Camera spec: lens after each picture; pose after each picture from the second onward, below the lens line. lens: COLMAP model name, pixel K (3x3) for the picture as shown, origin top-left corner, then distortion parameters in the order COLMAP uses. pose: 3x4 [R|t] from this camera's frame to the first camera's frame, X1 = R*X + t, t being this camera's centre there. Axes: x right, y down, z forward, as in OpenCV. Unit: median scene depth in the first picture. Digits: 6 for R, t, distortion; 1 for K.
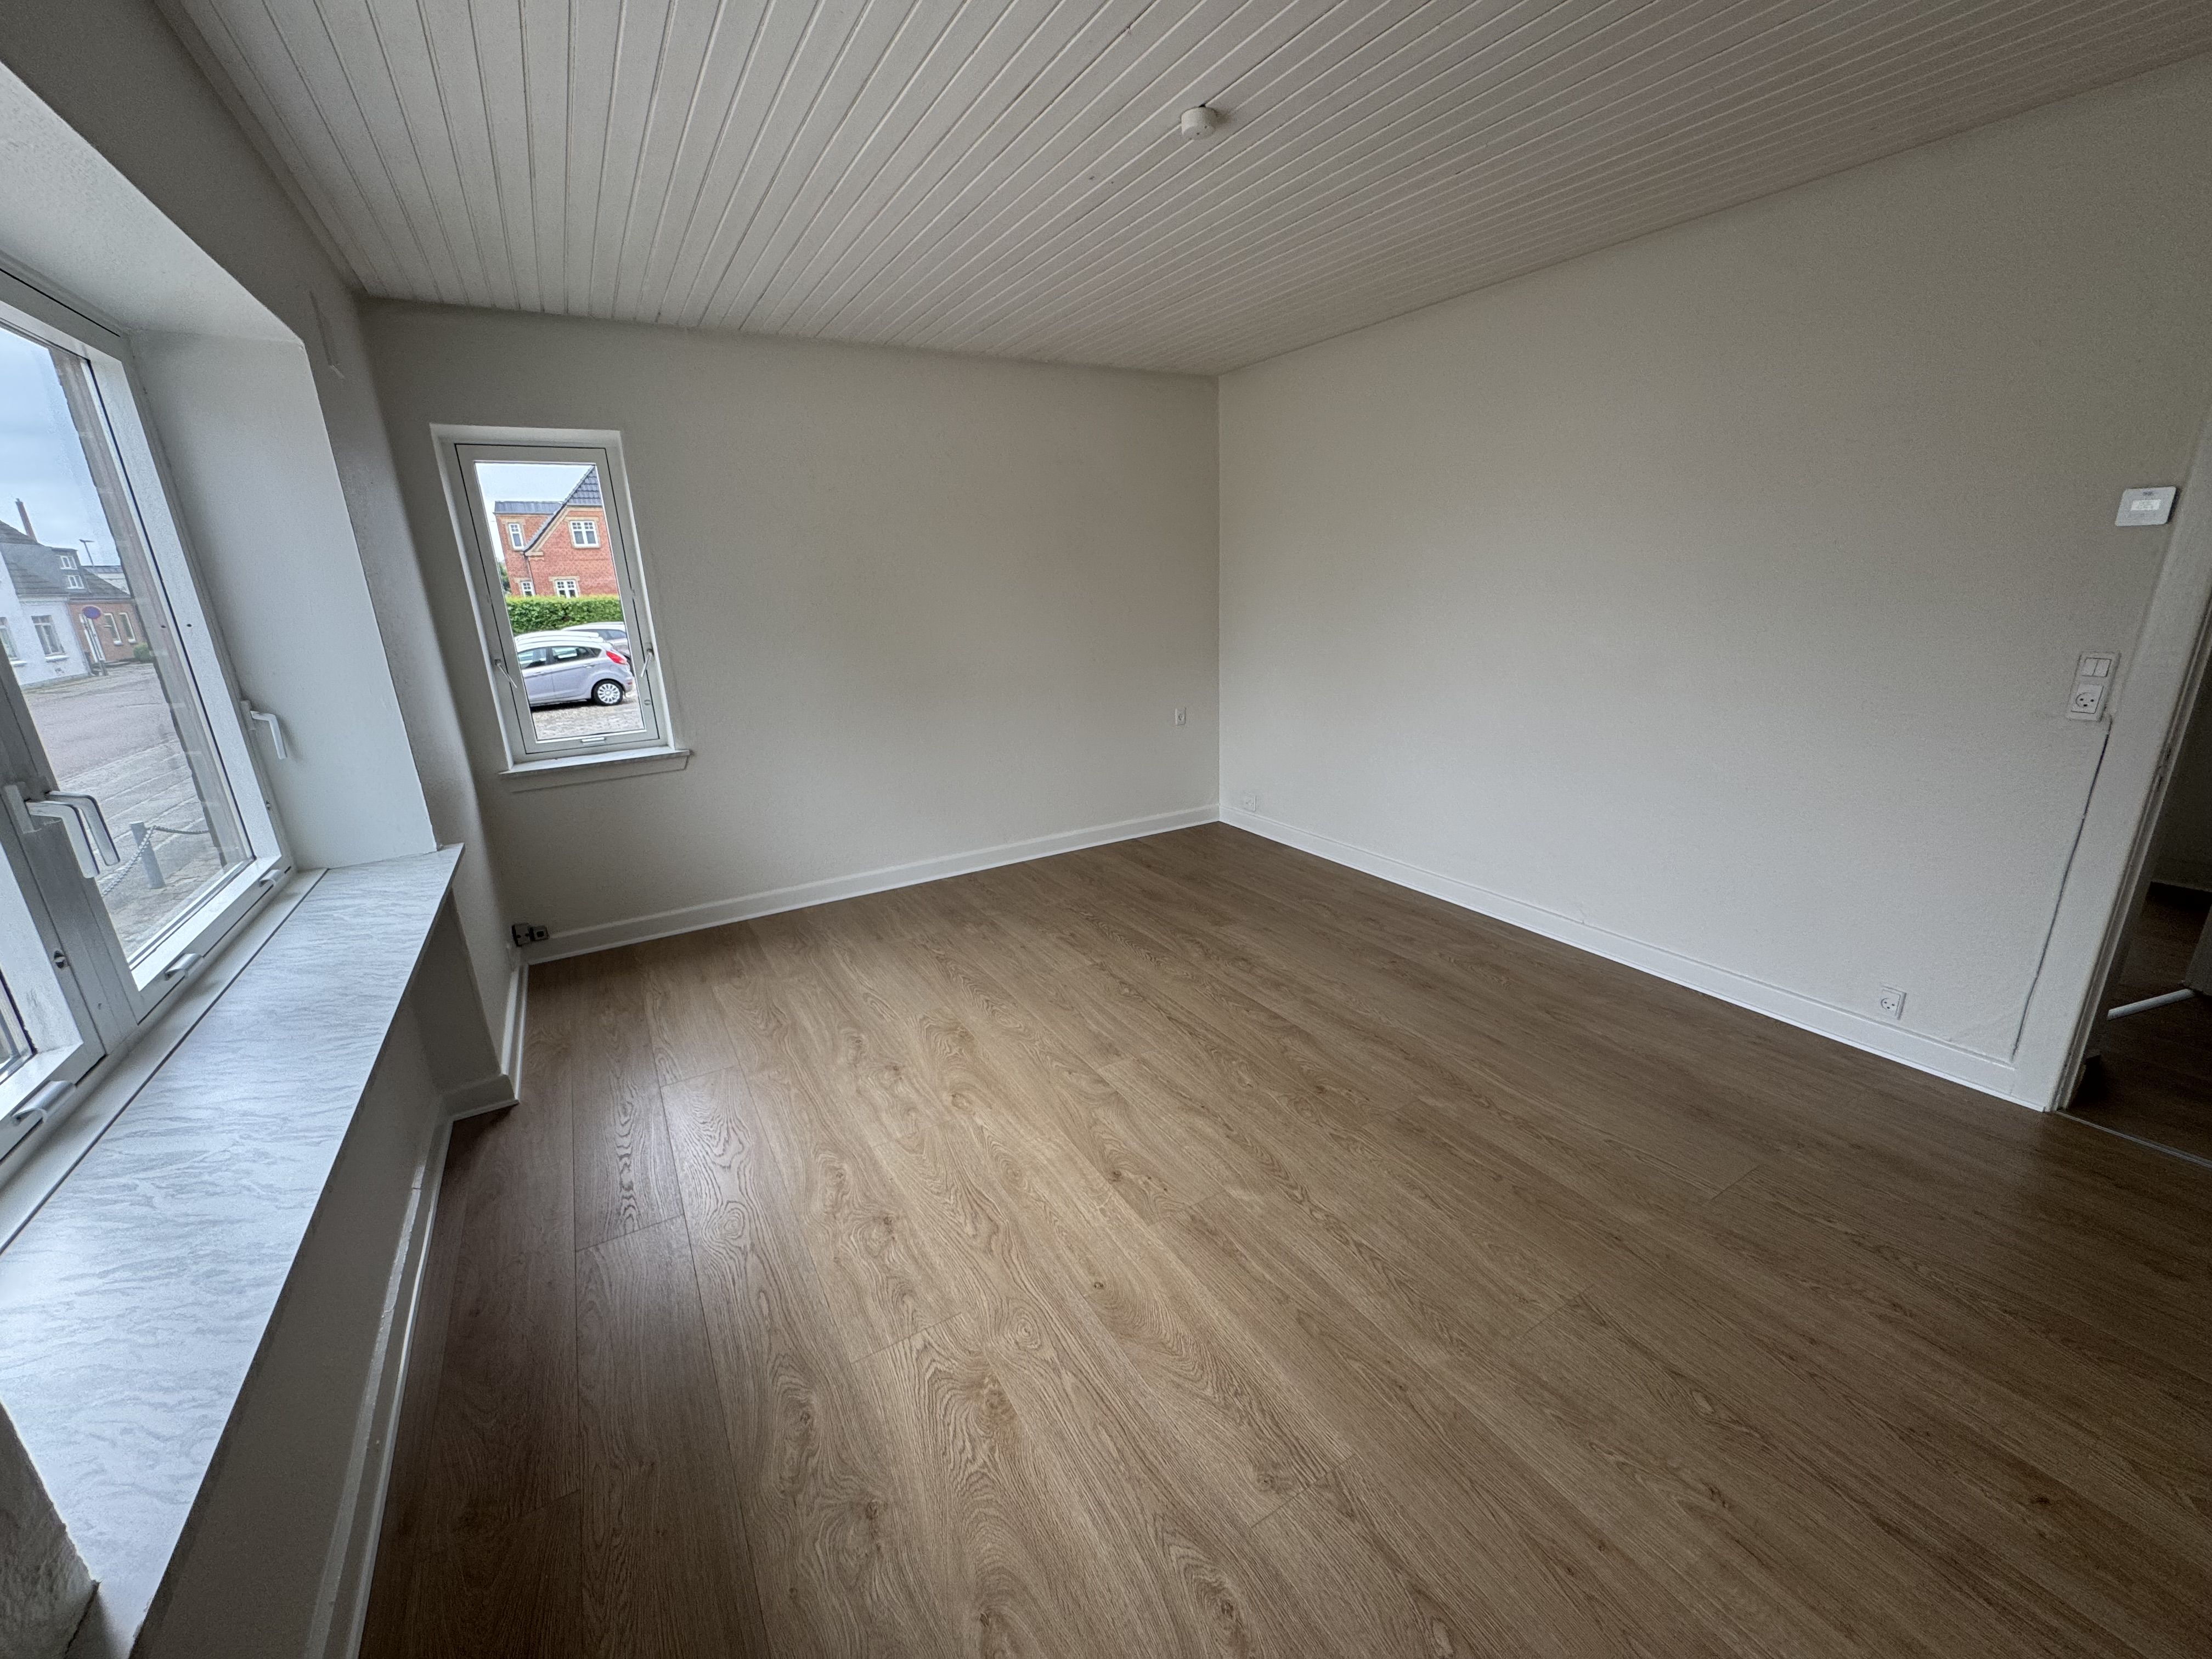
lens RADIAL K [[887.3, 0, 1106.3], [0, 887.3, 822.2], [0, 0, 1]] dist [0.002912, -0.000102]
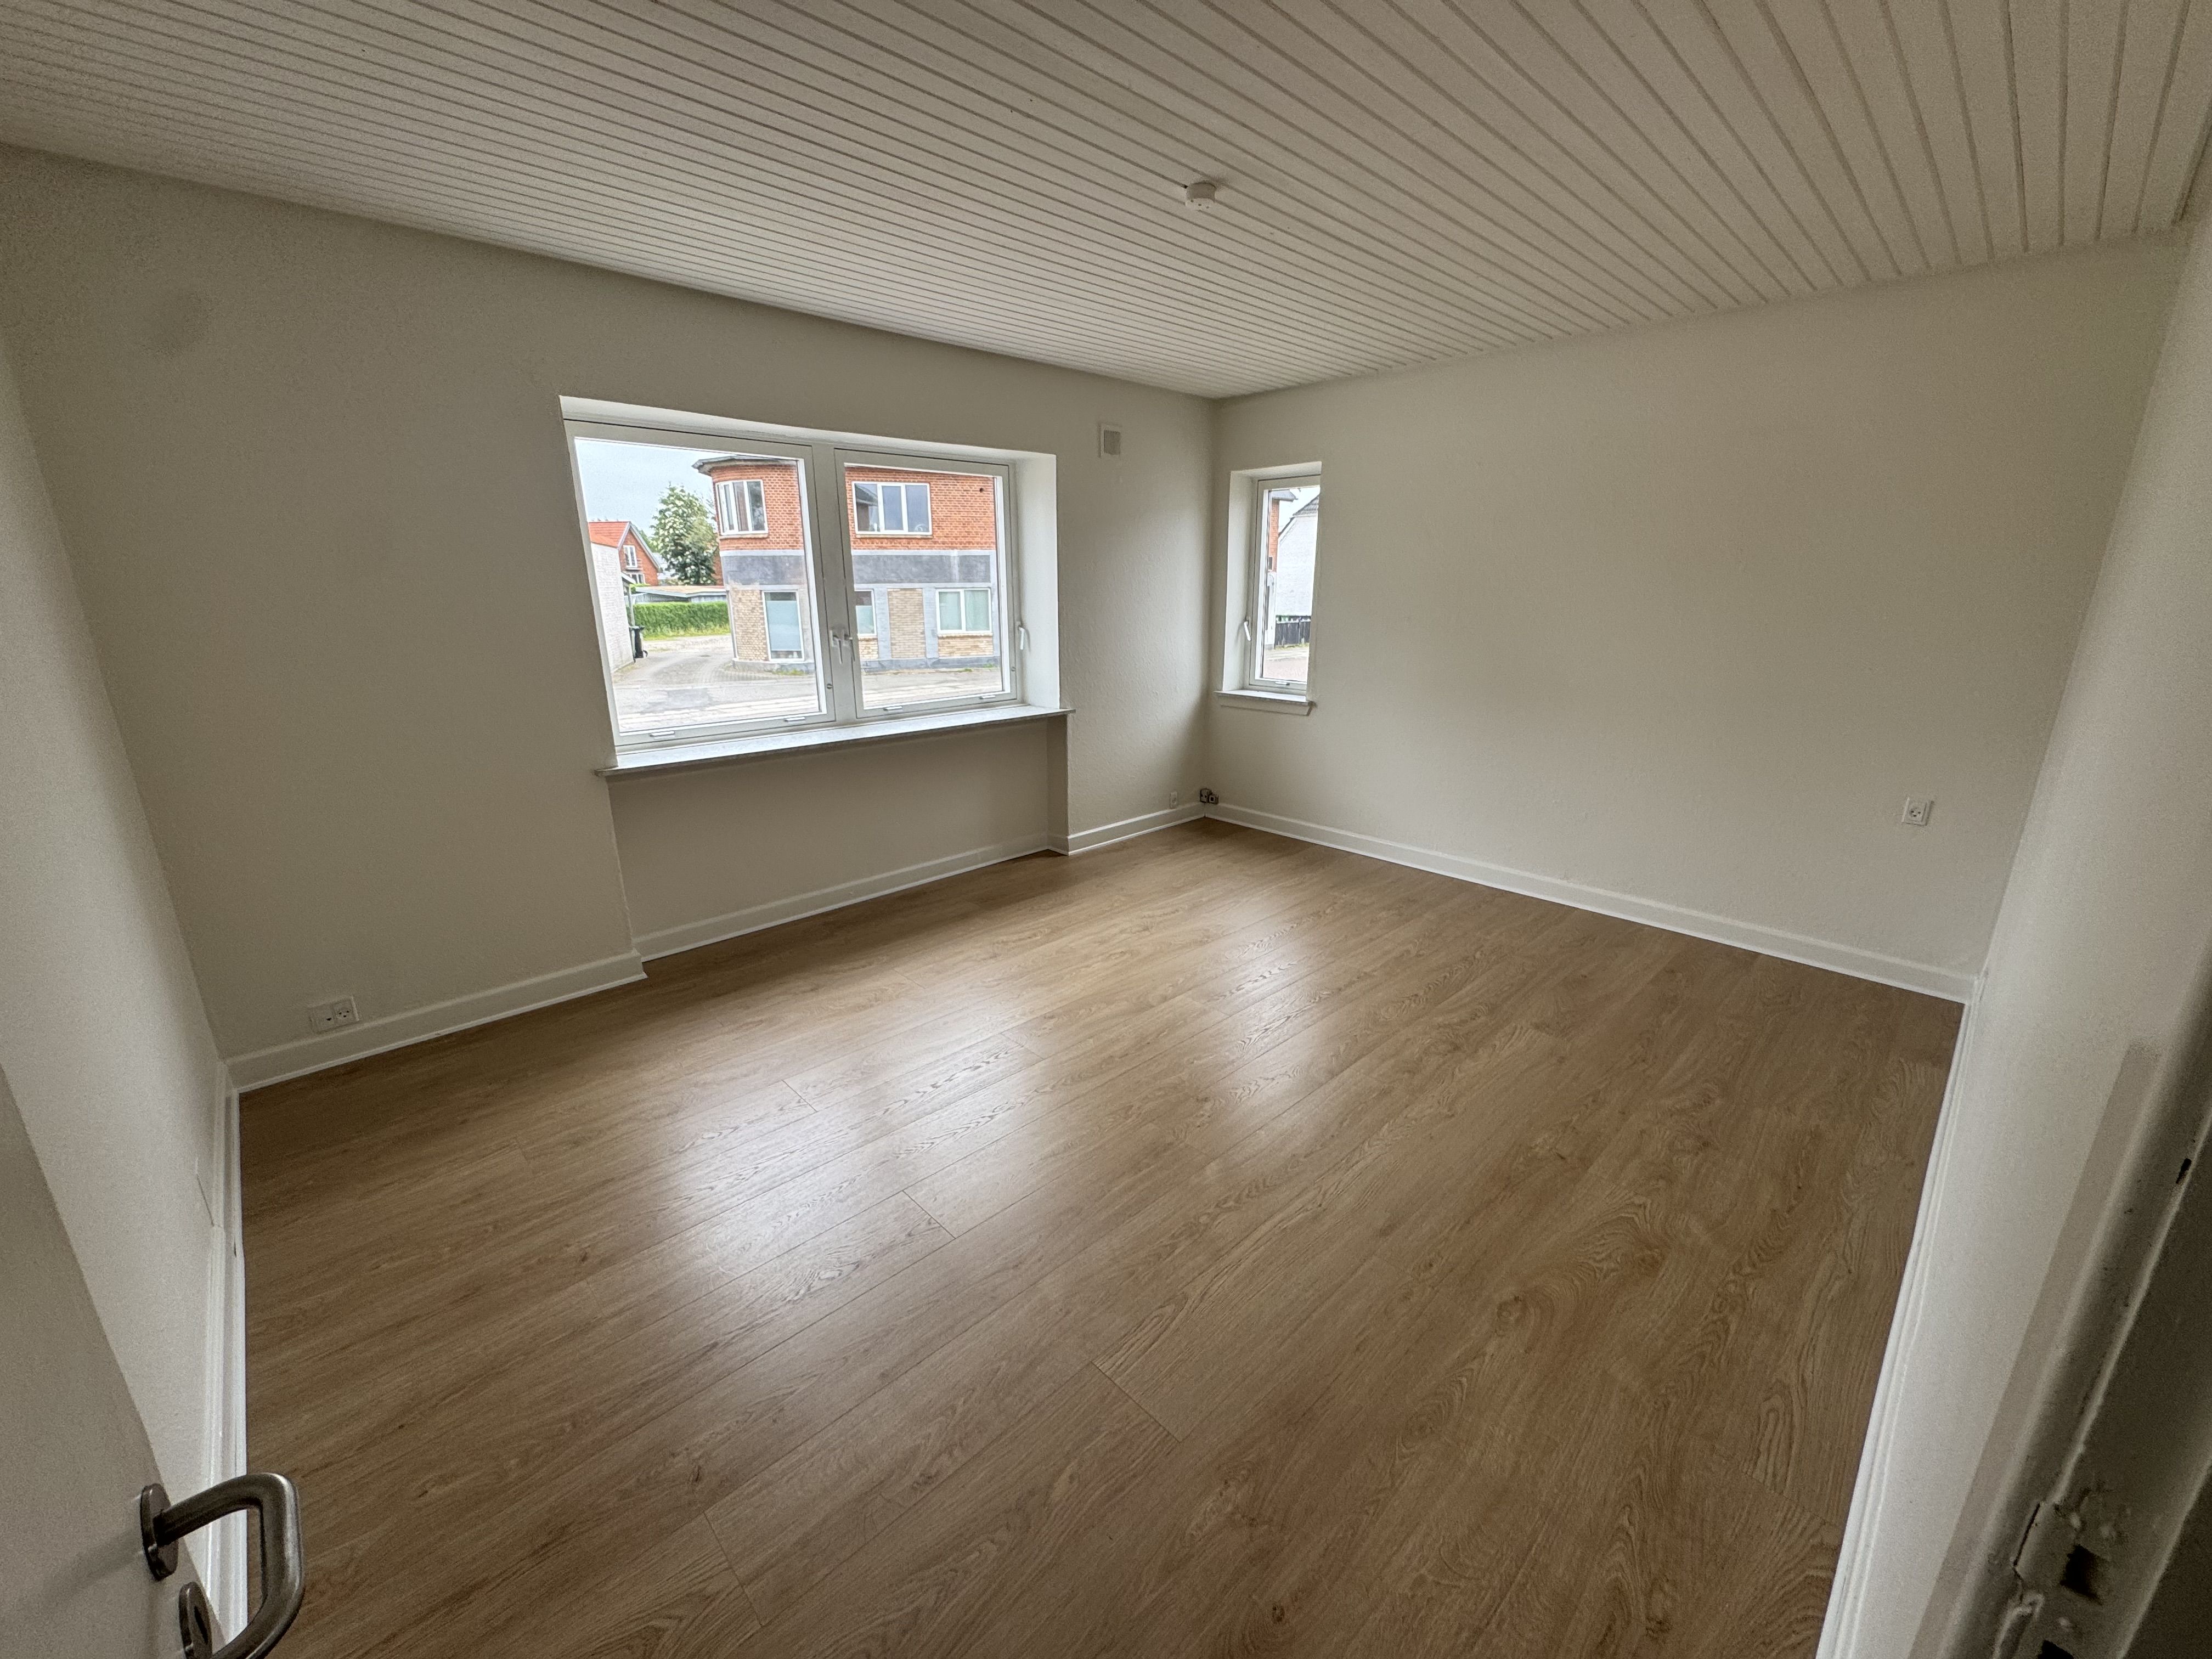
lens RADIAL K [[887.3, 0, 1107.4], [0, 887.3, 838.0], [0, 0, 1]] dist [0.002912, -0.000102]
pose [[0.228943, 0.314875, -0.921107, 0.735834], [-0.271585, 0.929328, 0.250182, -0.141894], [0.934787, 0.192881, 0.298279, 0.367383]]
